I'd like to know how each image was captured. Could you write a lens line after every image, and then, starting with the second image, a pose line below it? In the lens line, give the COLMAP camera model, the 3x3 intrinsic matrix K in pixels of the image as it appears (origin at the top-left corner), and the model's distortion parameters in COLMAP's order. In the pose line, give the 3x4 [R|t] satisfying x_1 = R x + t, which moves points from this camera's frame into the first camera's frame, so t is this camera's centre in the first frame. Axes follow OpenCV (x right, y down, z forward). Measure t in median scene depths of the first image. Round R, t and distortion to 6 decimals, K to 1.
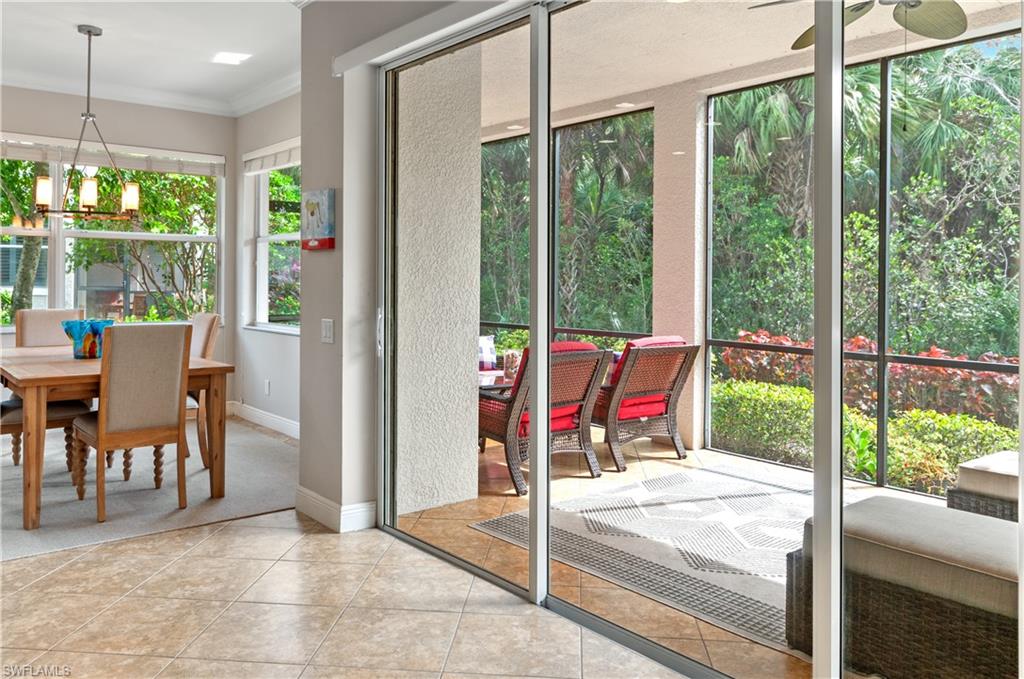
lens RADIAL K [[773.9, 0, 514.3], [0, 773.9, 276.9], [0, 0, 1]] dist [-0.001256, -0.000233]
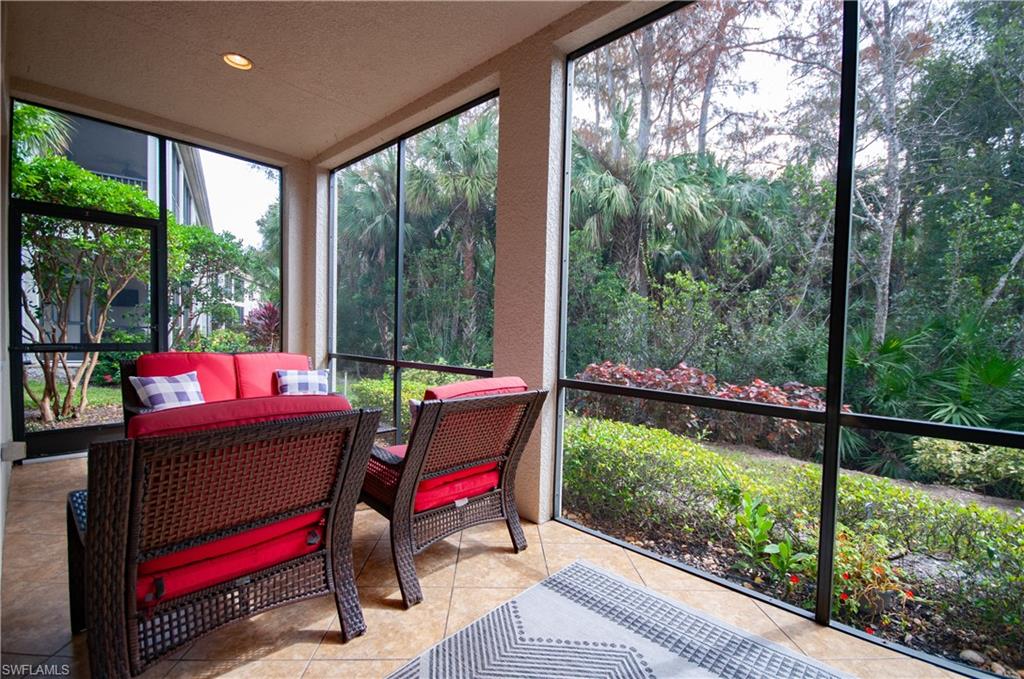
lens RADIAL K [[452.7, 0, 512.0], [0, 452.7, 339.5], [0, 0, 1]] dist [-0.001444, -0.000213]
pose [[0.991820, 0.013960, 0.126881, 0.145605], [-0.017662, 0.999449, 0.028100, 0.030429], [-0.126419, -0.030111, 0.991520, 0.565184]]
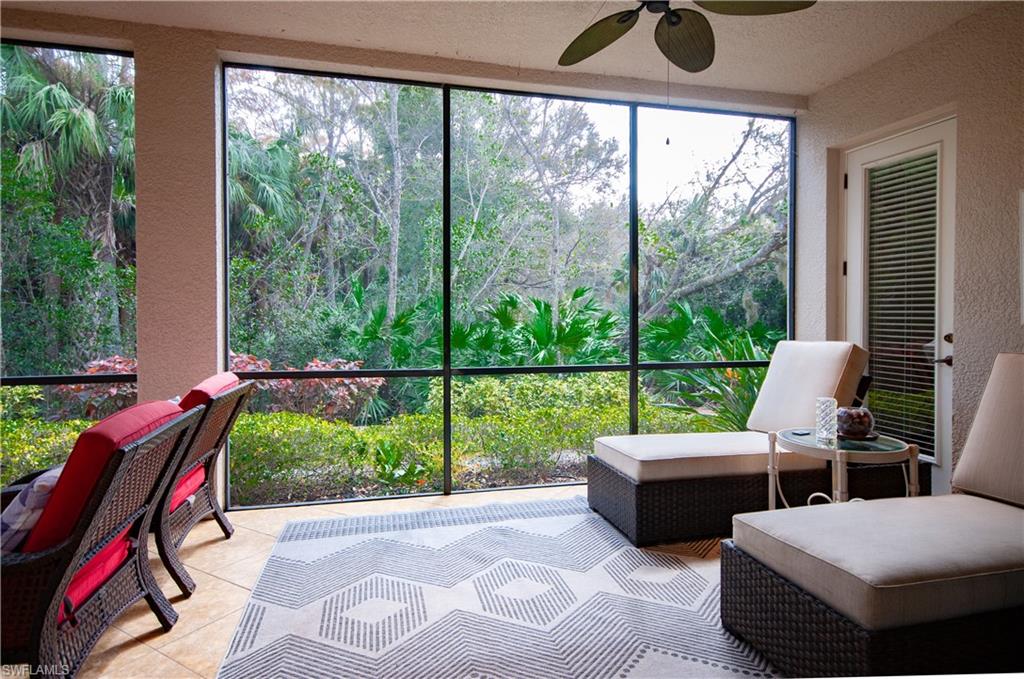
lens RADIAL K [[567.1, 0, 512.5], [0, 567.1, 311.5], [0, 0, 1]] dist [0.017501, 0.000070]
pose [[0.450542, -0.007696, 0.892722, -0.142907], [-0.002033, 0.999951, 0.009647, 0.012603], [-0.892753, -0.006161, 0.450505, 0.480813]]
